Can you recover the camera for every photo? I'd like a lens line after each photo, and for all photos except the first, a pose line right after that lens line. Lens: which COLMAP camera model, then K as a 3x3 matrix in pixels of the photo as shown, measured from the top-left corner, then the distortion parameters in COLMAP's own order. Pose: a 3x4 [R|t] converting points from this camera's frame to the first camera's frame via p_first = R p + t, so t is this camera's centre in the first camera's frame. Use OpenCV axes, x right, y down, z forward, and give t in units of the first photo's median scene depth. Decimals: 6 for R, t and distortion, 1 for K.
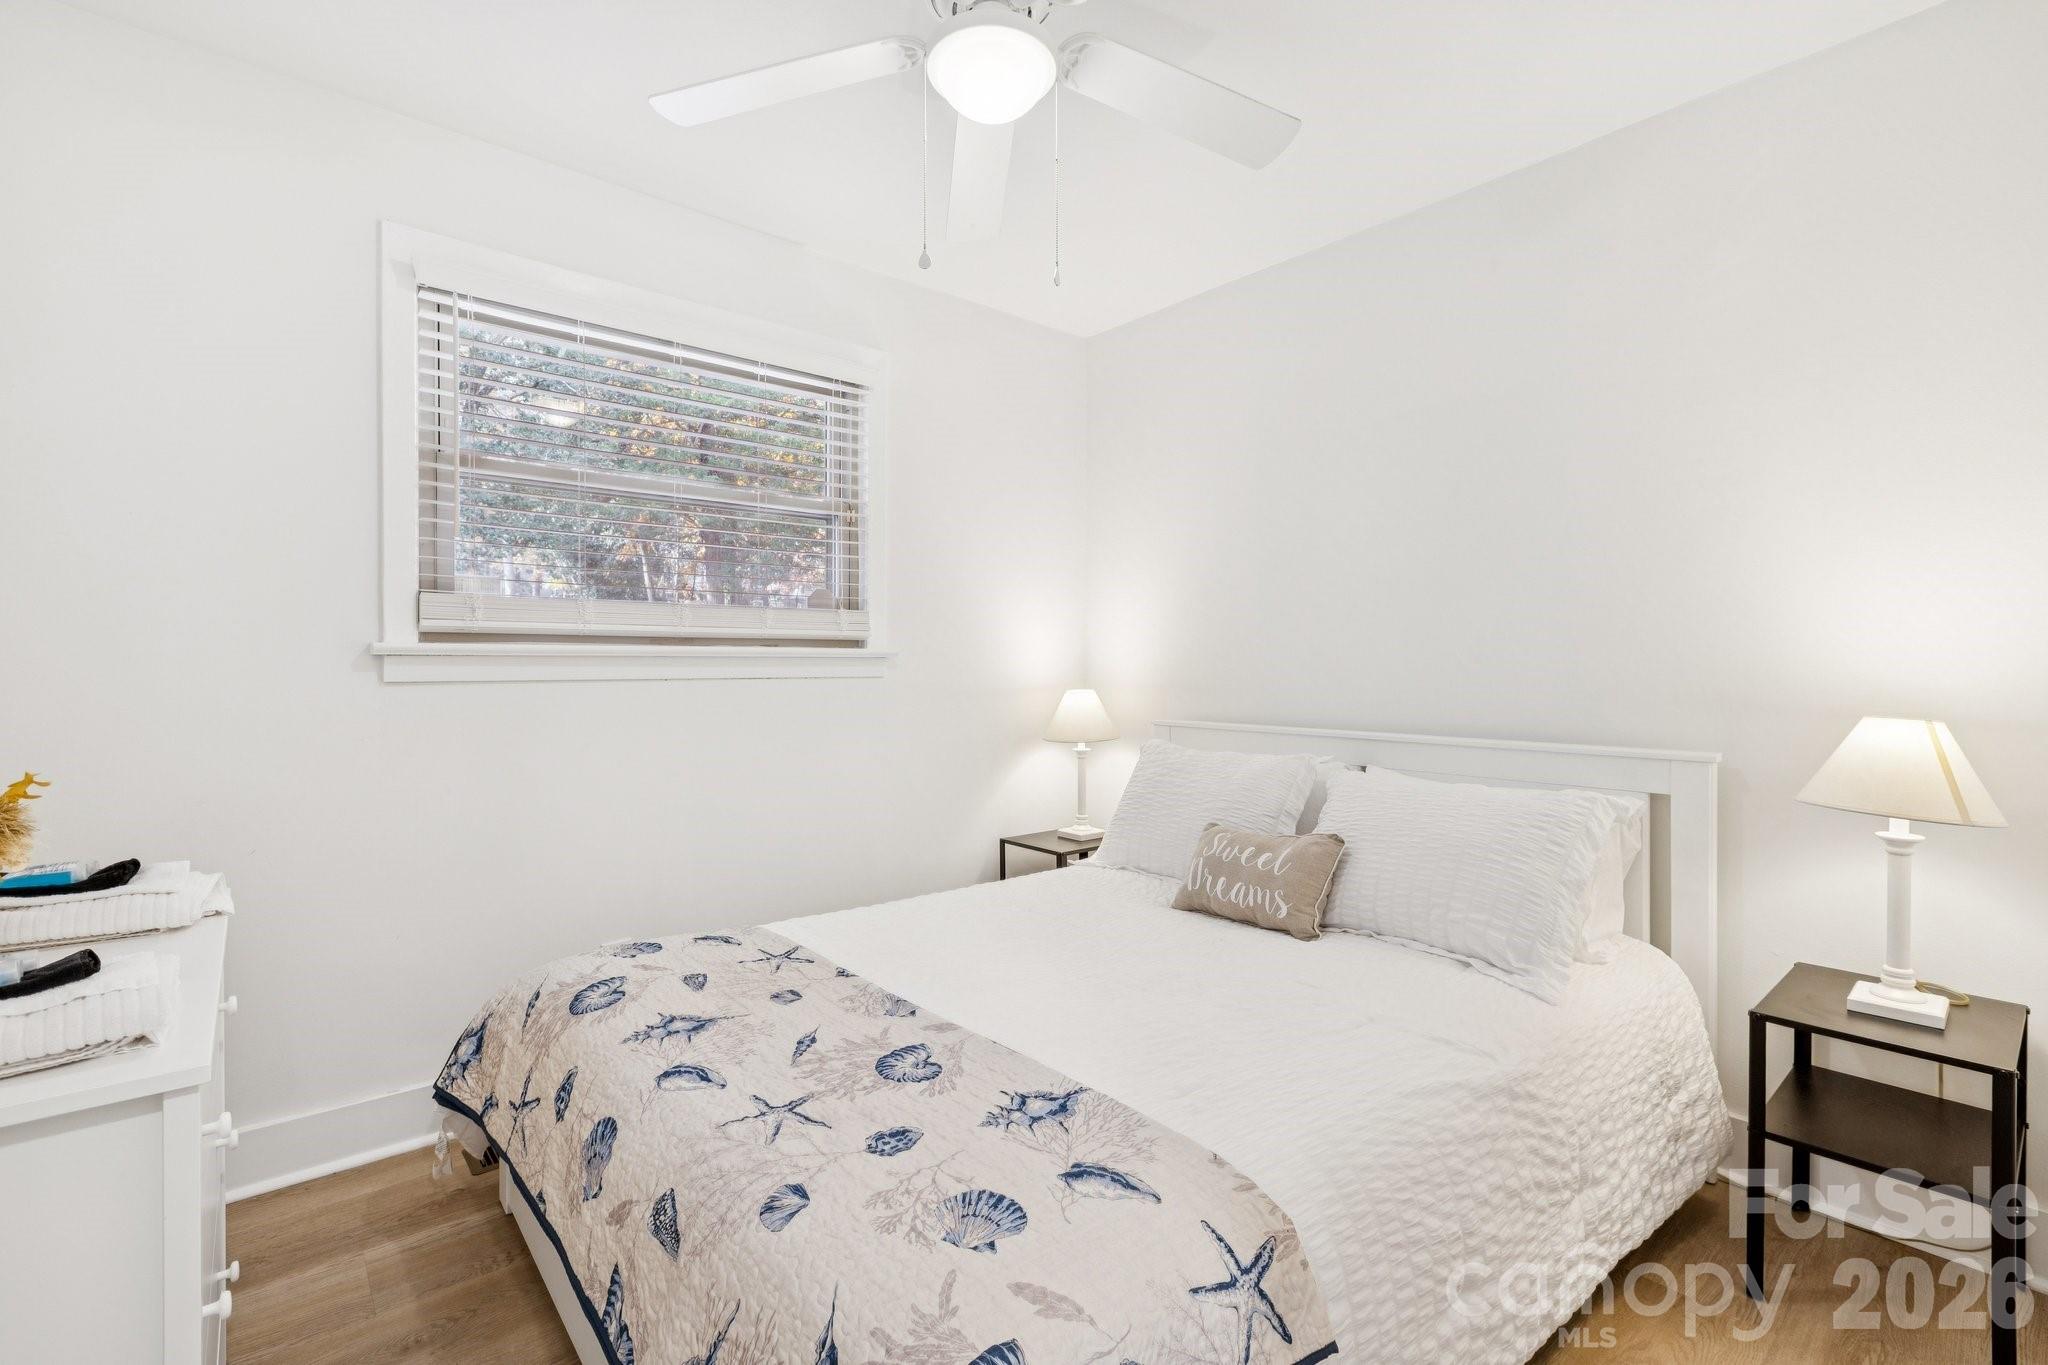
lens RADIAL K [[921.0, 0, 1027.3], [0, 921.0, 677.5], [0, 0, 1]] dist [0.001456, -0.000035]
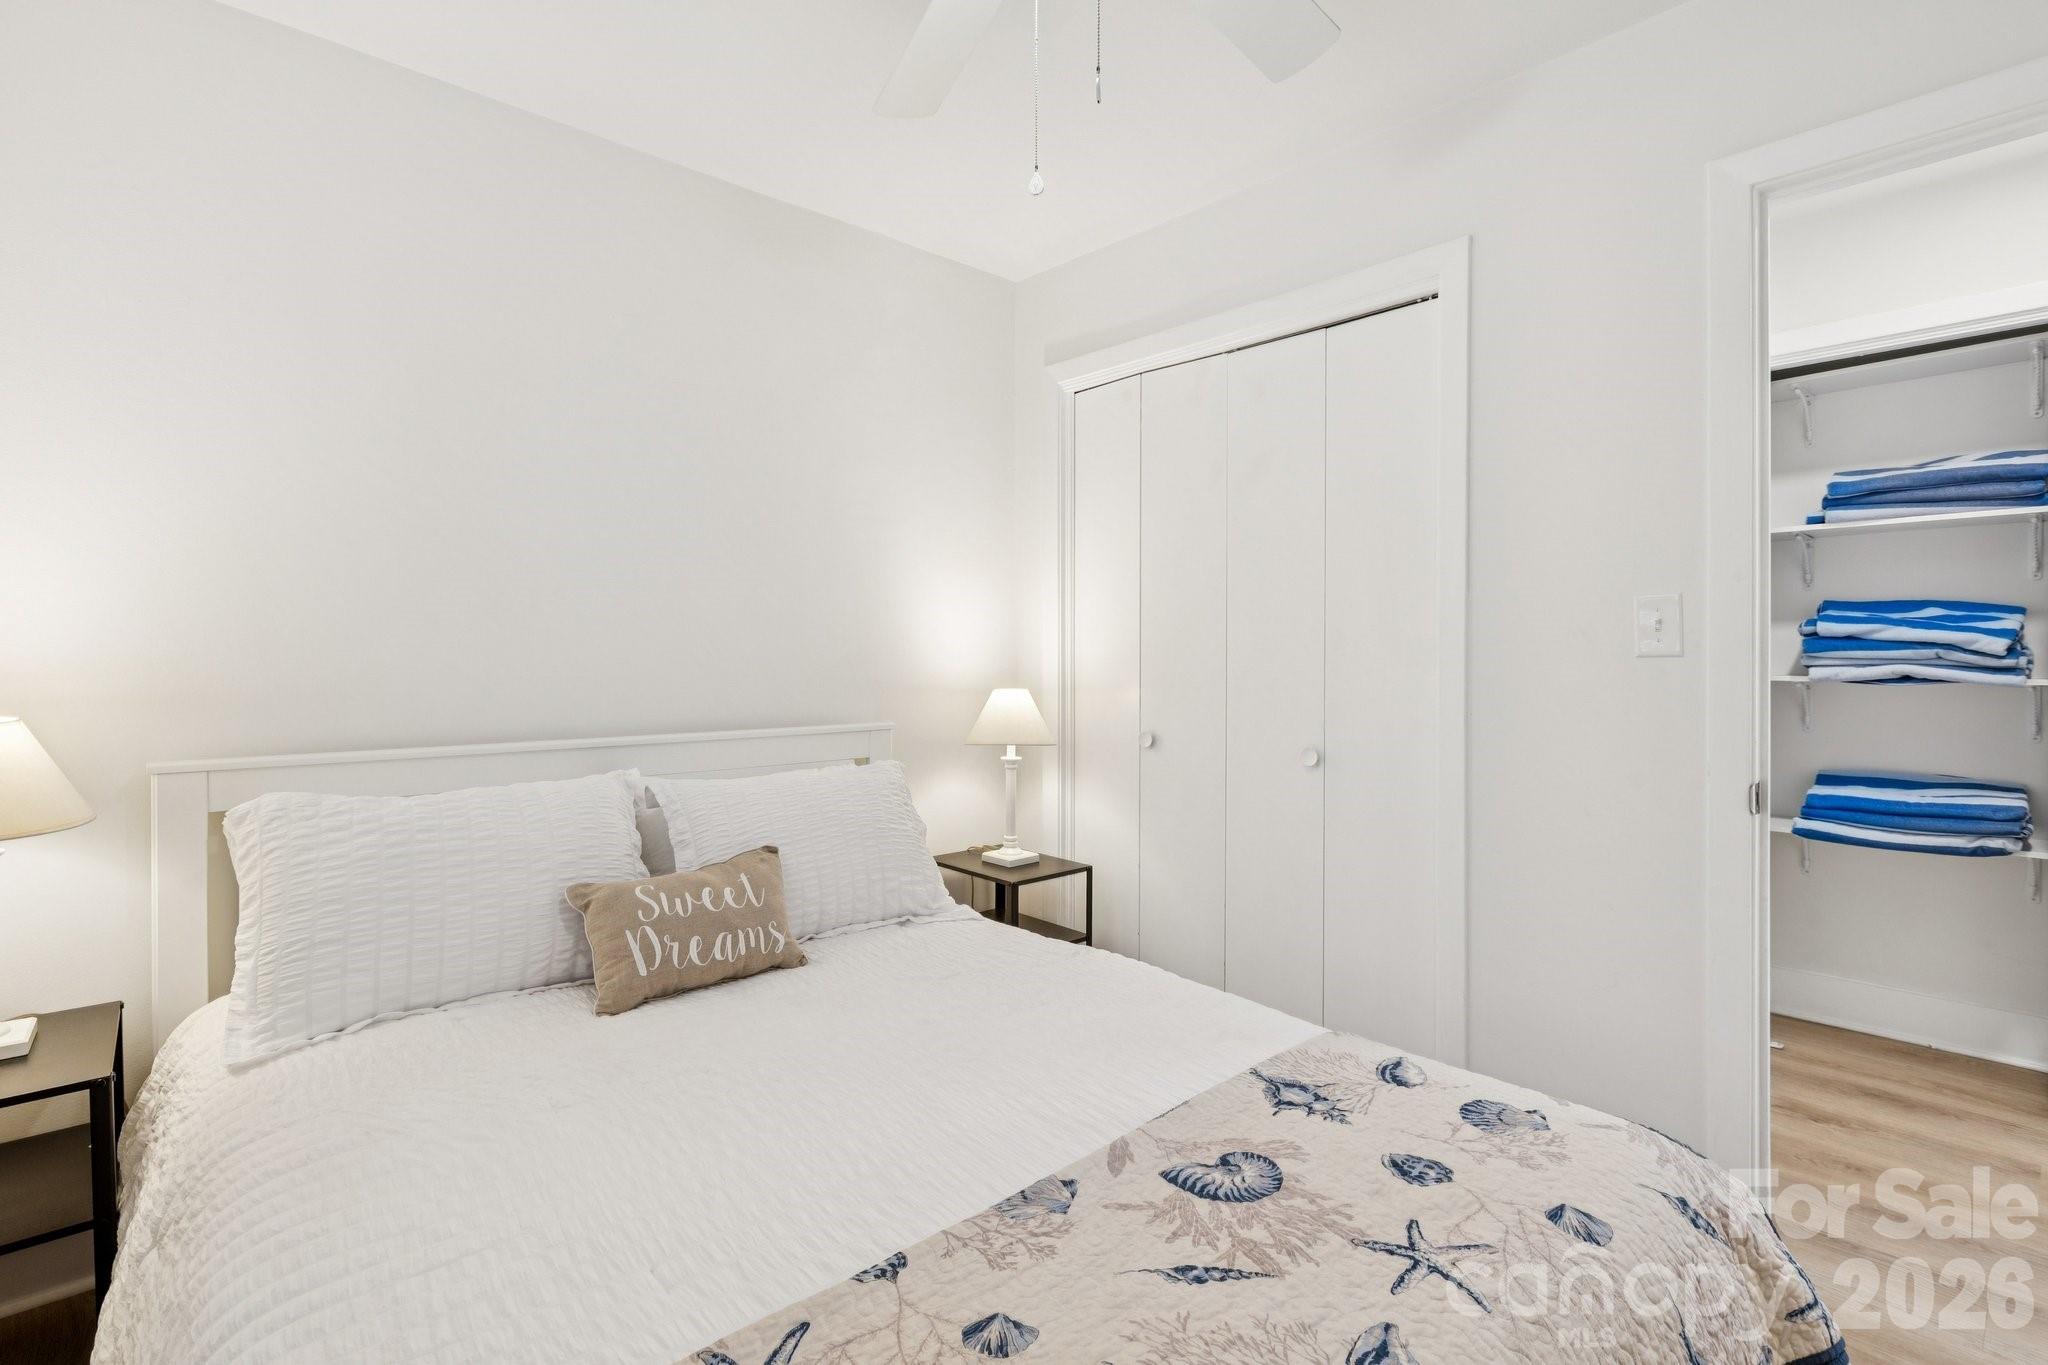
lens RADIAL K [[958.2, 0, 1020.2], [0, 958.2, 656.2], [0, 0, 1]] dist [0.000436, -0.000329]
pose [[-0.029307, -0.002297, 0.999568, -0.910199], [0.014533, 0.999891, 0.002724, -0.018192], [-0.999465, 0.014607, -0.029271, 1.178408]]
